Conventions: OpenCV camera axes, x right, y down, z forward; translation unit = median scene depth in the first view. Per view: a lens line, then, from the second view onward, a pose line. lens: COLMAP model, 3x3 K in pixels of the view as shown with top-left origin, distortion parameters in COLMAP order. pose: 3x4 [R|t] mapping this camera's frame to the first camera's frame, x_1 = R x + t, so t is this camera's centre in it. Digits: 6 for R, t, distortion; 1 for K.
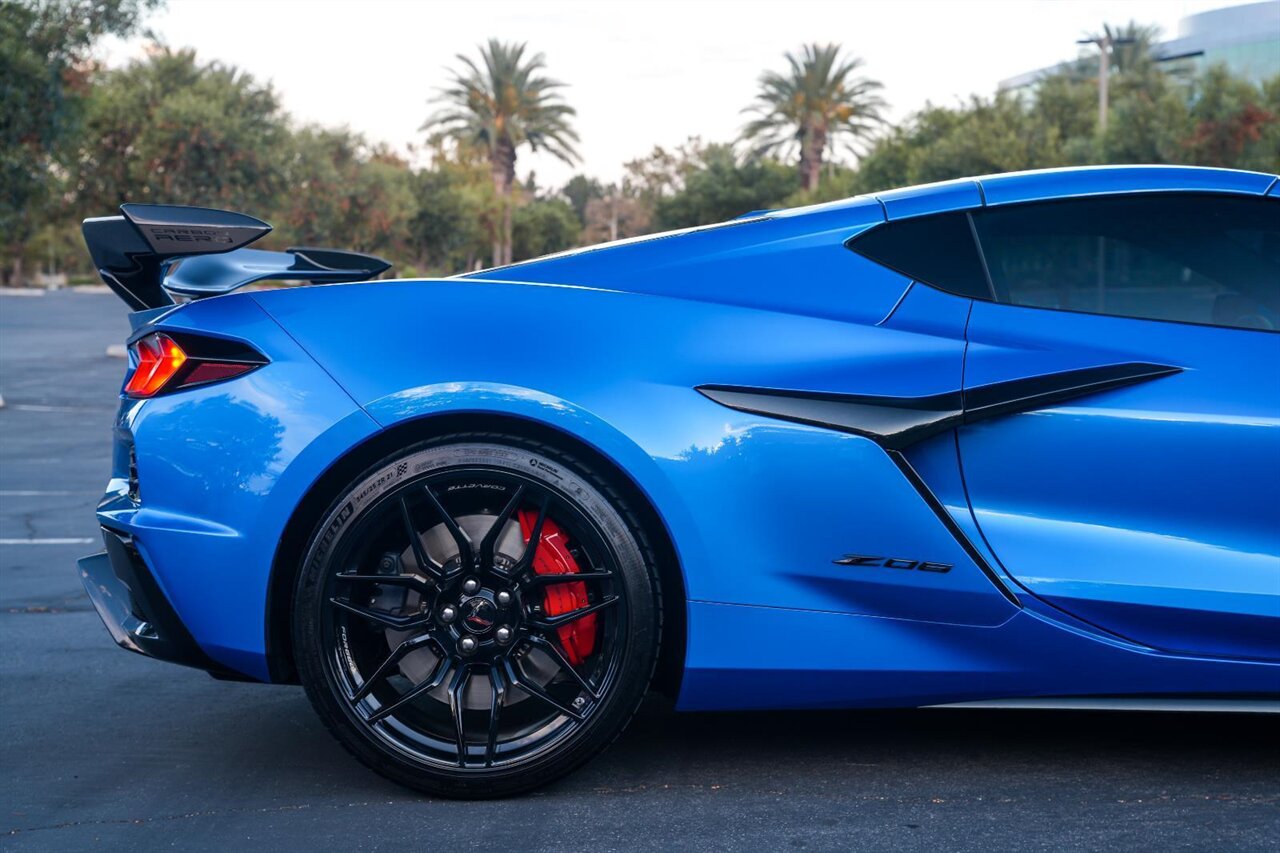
lens RADIAL K [[2026.7, 0, 635.9], [0, 2026.7, 437.8], [0, 0, 1]] dist [0.212001, 0.000000]
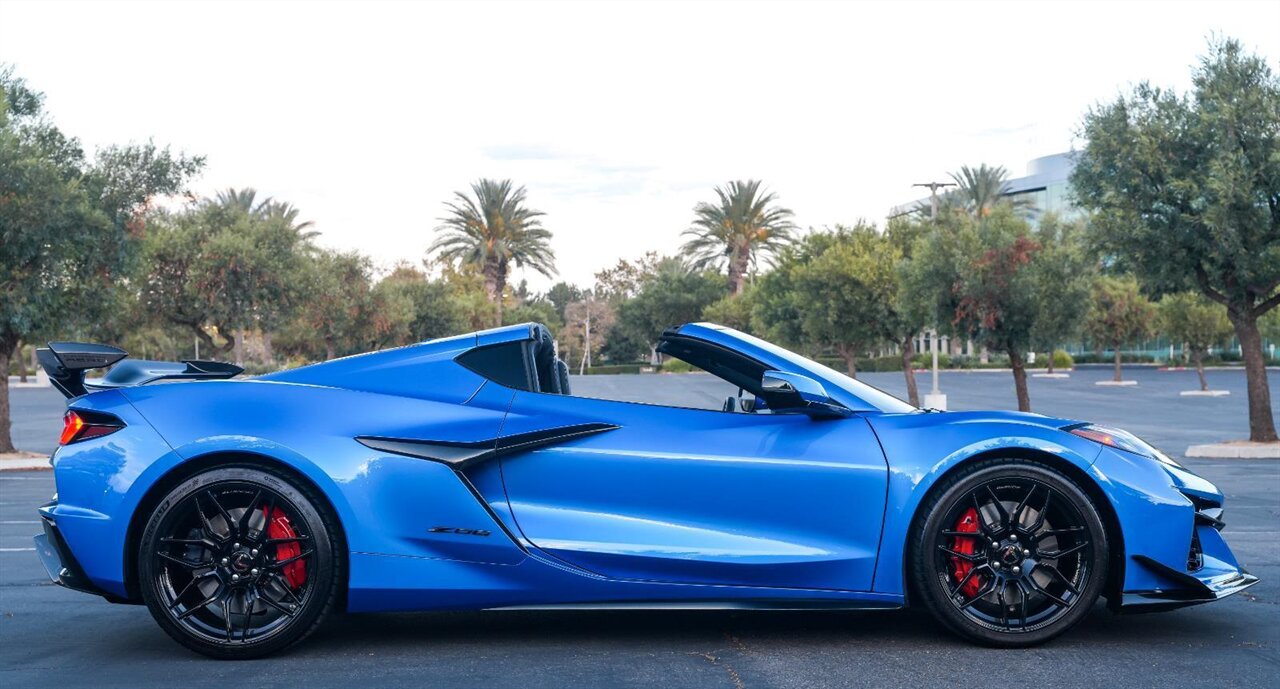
lens RADIAL K [[1659.5, 0, 618.6], [0, 1659.5, 450.6], [0, 0, 1]] dist [0.062937, 0.000000]
pose [[0.999971, -0.006632, -0.003719, 0.028768], [0.006531, 0.999630, -0.026386, 0.002998], [0.003893, 0.026361, 0.999645, -0.054409]]
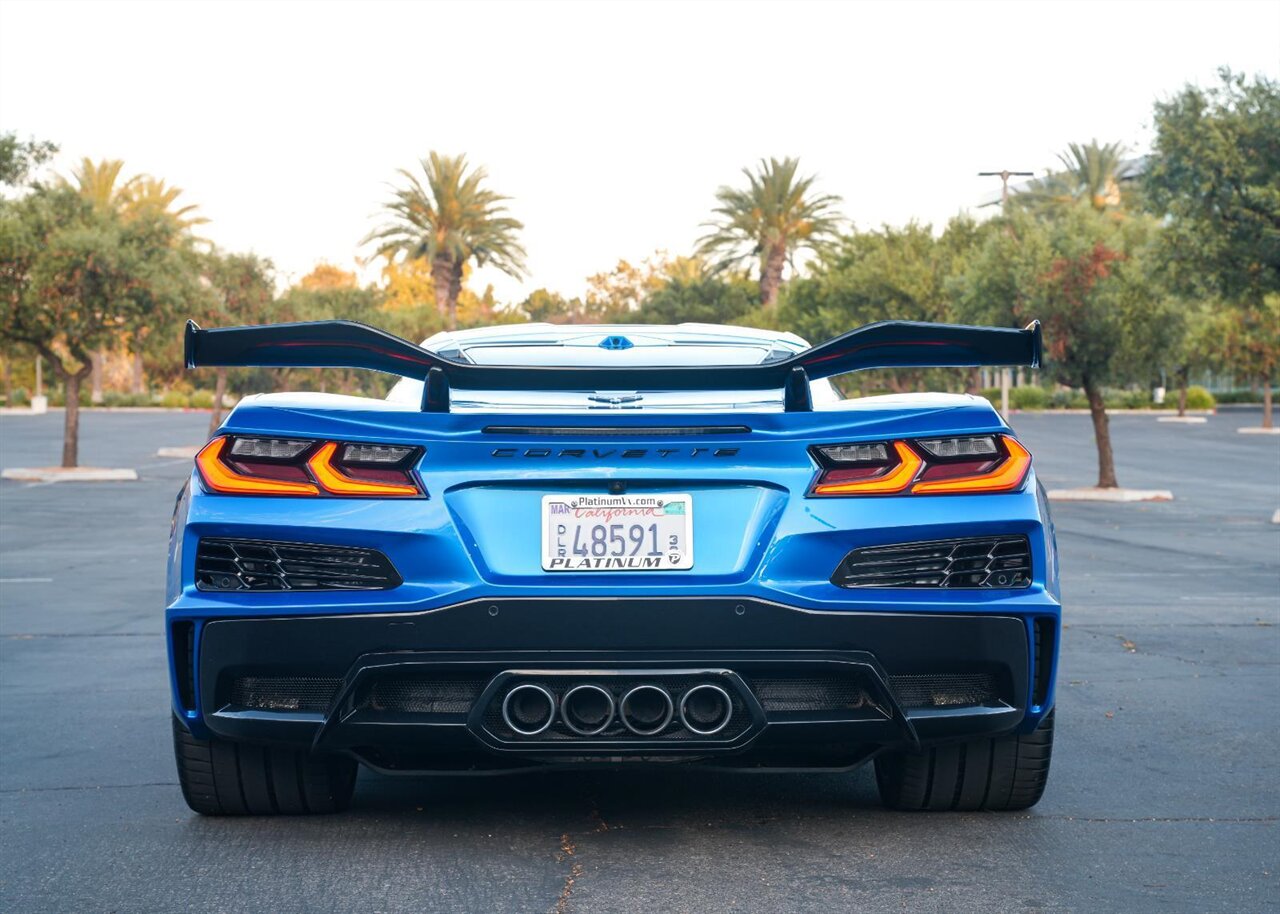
lens RADIAL K [[2292.1, 0, 686.3], [0, 2292.1, 443.2], [0, 0, 1]] dist [0.197011, 0.000000]
pose [[0.999762, 0.002725, 0.021648, 0.044409], [-0.001456, 0.998292, -0.058395, 0.007361], [-0.021770, 0.058350, 0.998059, -0.124670]]
